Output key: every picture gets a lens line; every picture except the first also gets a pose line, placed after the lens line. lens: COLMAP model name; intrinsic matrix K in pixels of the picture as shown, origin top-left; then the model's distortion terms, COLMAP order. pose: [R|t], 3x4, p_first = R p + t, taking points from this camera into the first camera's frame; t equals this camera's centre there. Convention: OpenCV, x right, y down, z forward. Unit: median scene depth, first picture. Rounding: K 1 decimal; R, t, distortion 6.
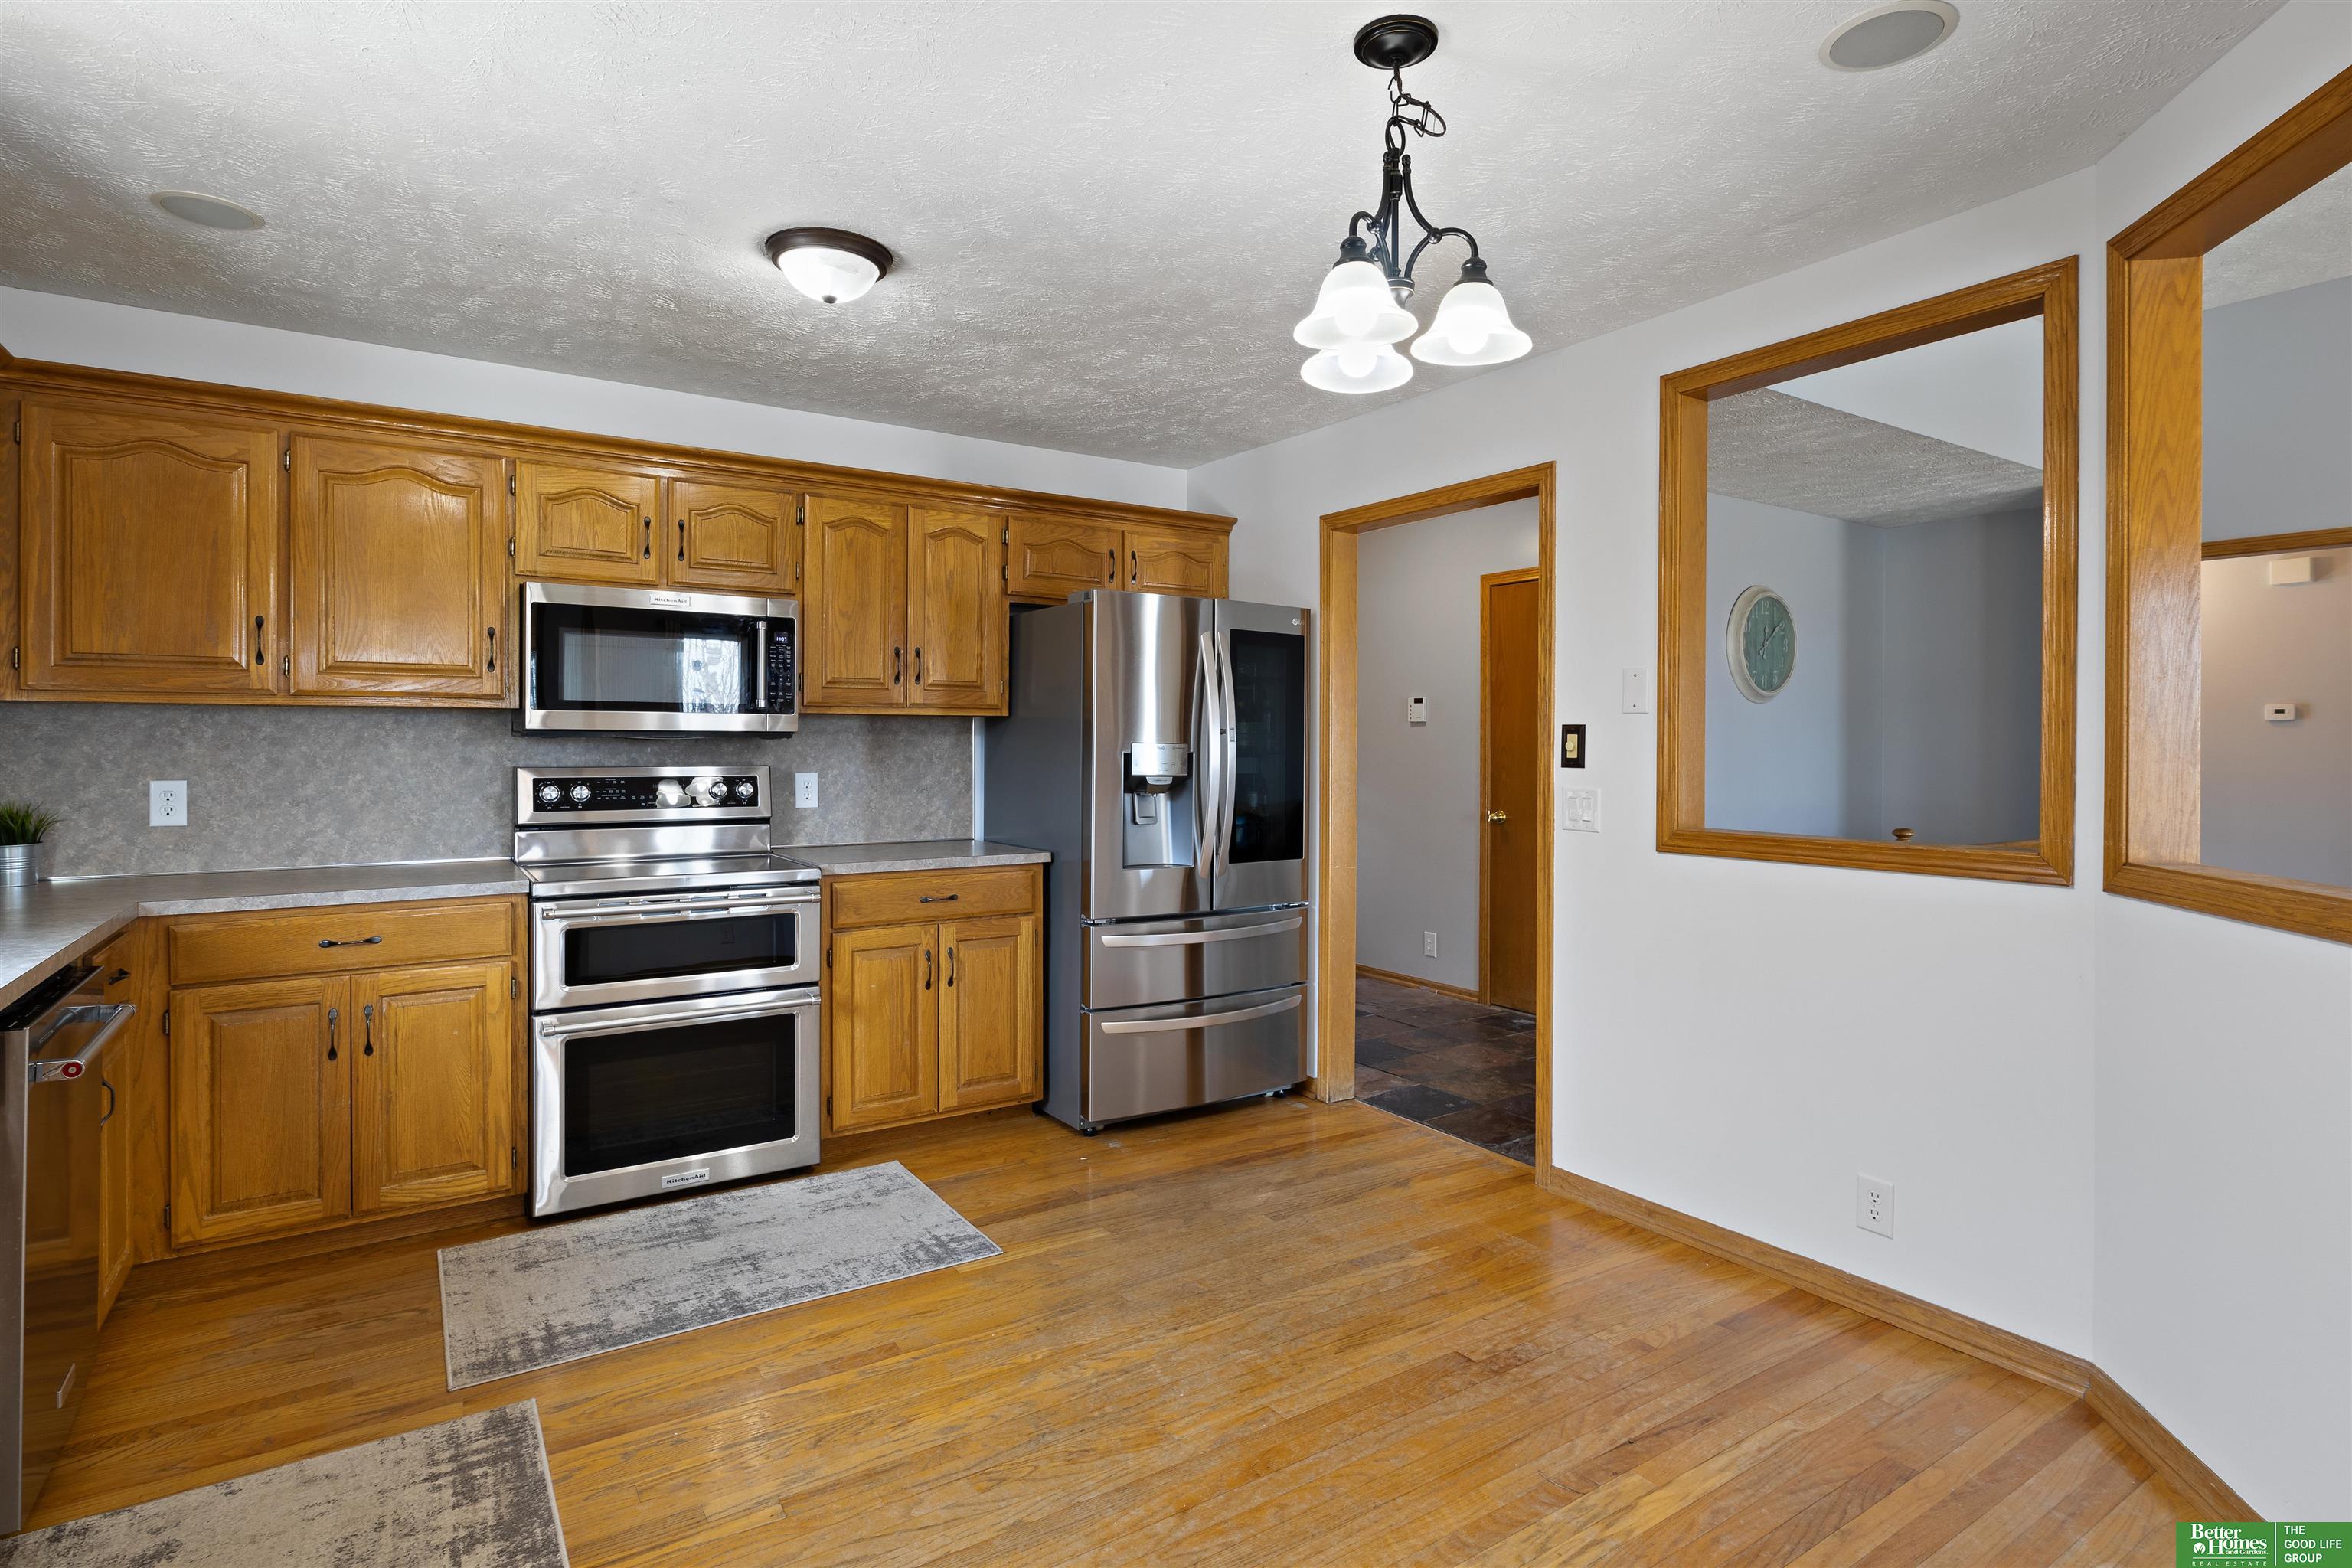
lens RADIAL K [[1186.6, 0, 1169.8], [0, 1186.6, 750.4], [0, 0, 1]] dist [-0.004807, 0.000179]
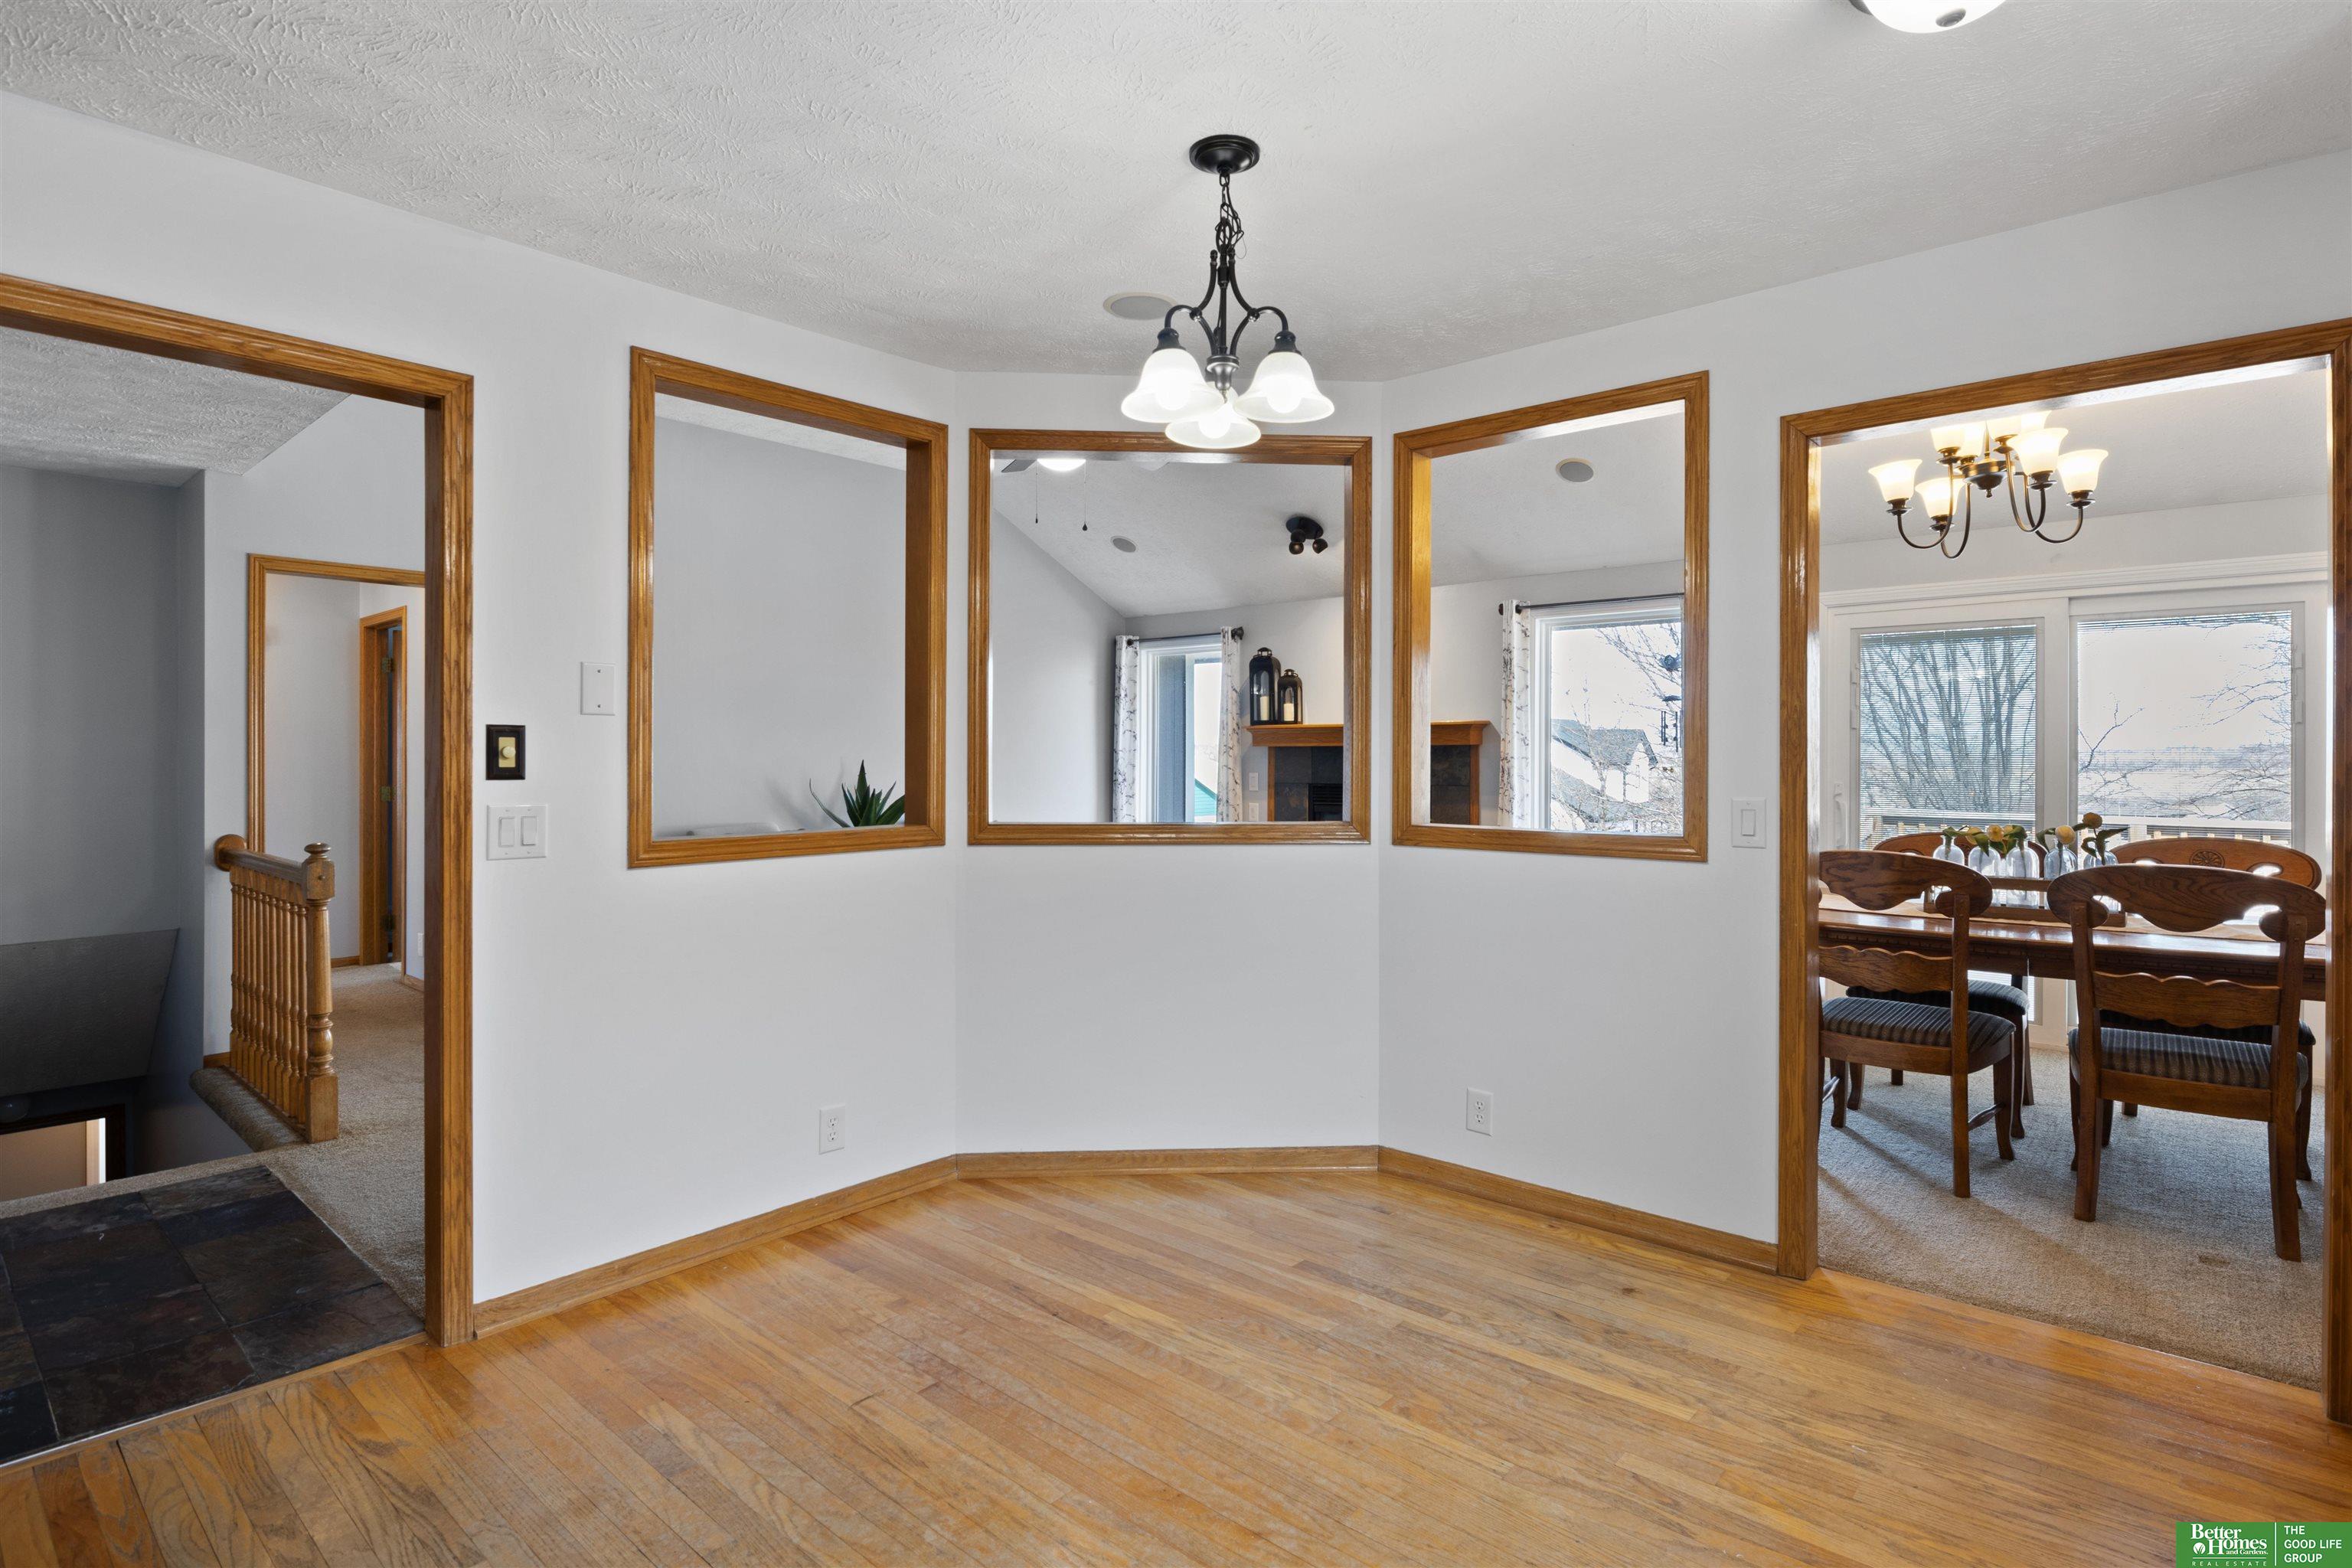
lens RADIAL K [[1179.3, 0, 1184.6], [0, 1179.3, 754.1], [0, 0, 1]] dist [-0.007774, 0.000065]
pose [[-0.269605, -0.000951, 0.962970, -0.542470], [0.004024, 0.999990, 0.002114, -0.002136], [-0.962963, 0.004445, -0.269598, 0.789686]]
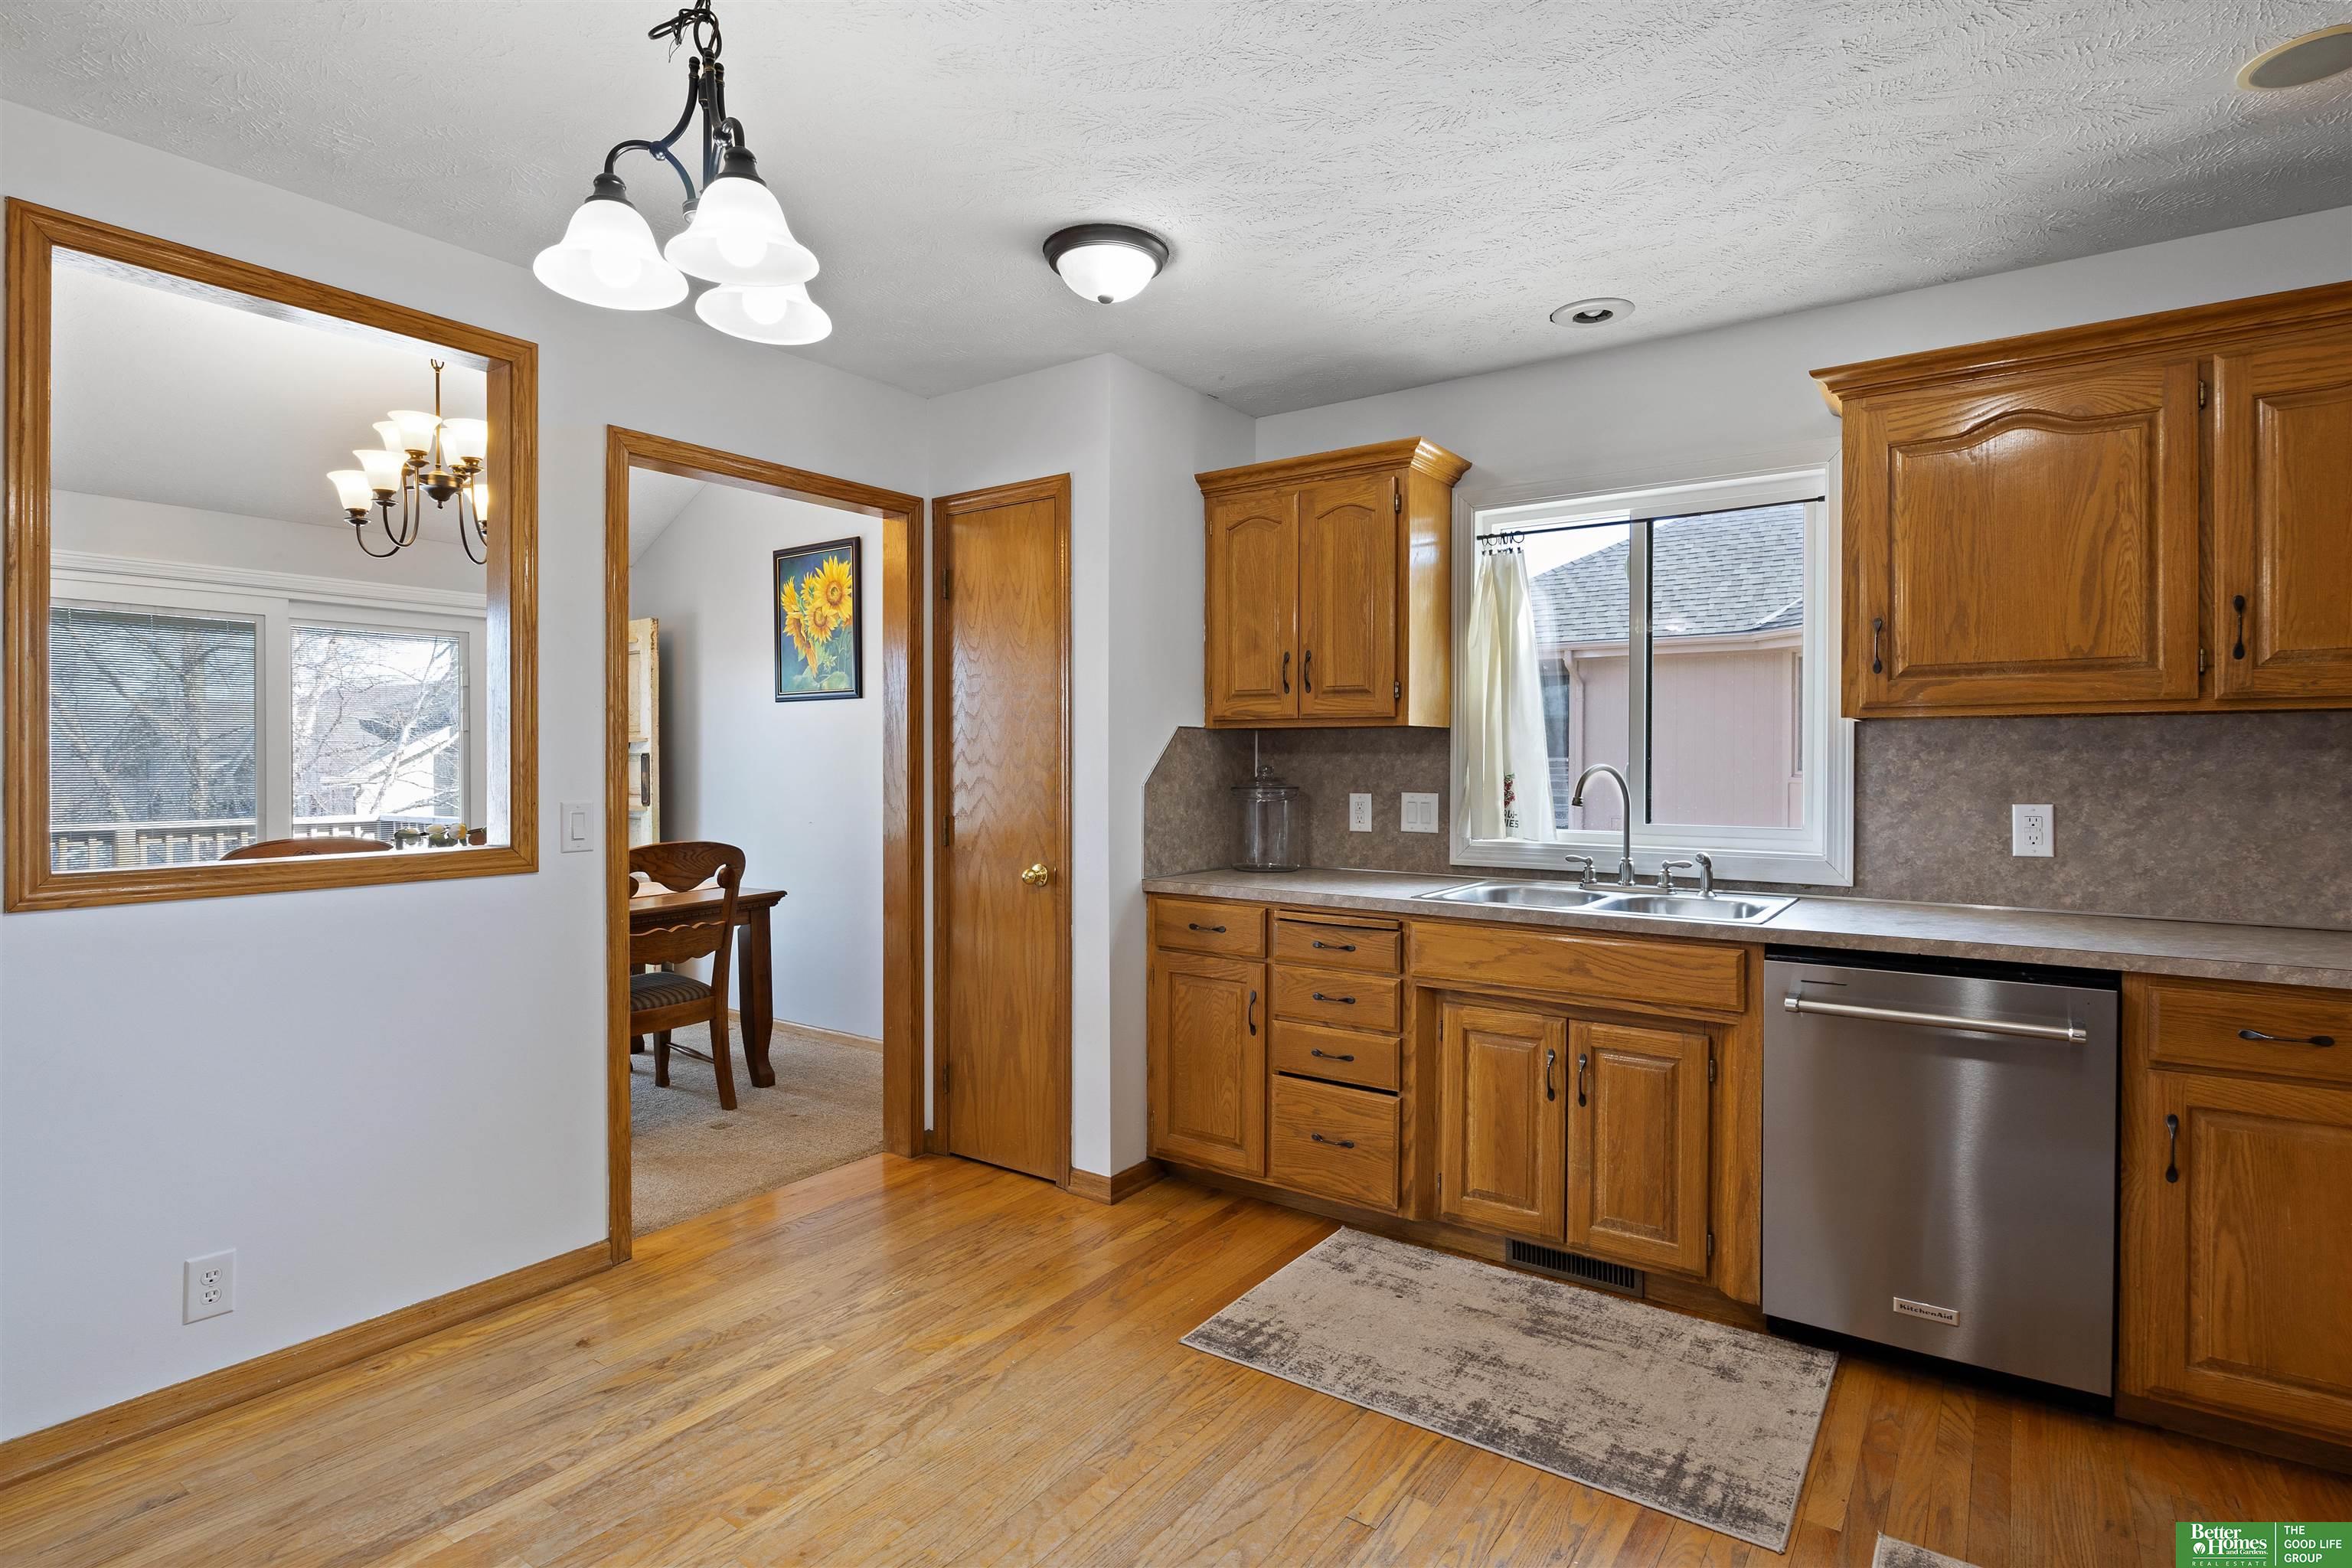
lens RADIAL K [[1176.0, 0, 1180.9], [0, 1176.0, 777.5], [0, 0, 1]] dist [-0.003189, -0.000913]
pose [[-0.930098, 0.001525, -0.367309, 0.106291], [-0.006083, 0.999790, 0.019553, -0.003619], [0.367262, 0.020421, -0.929893, 1.114393]]
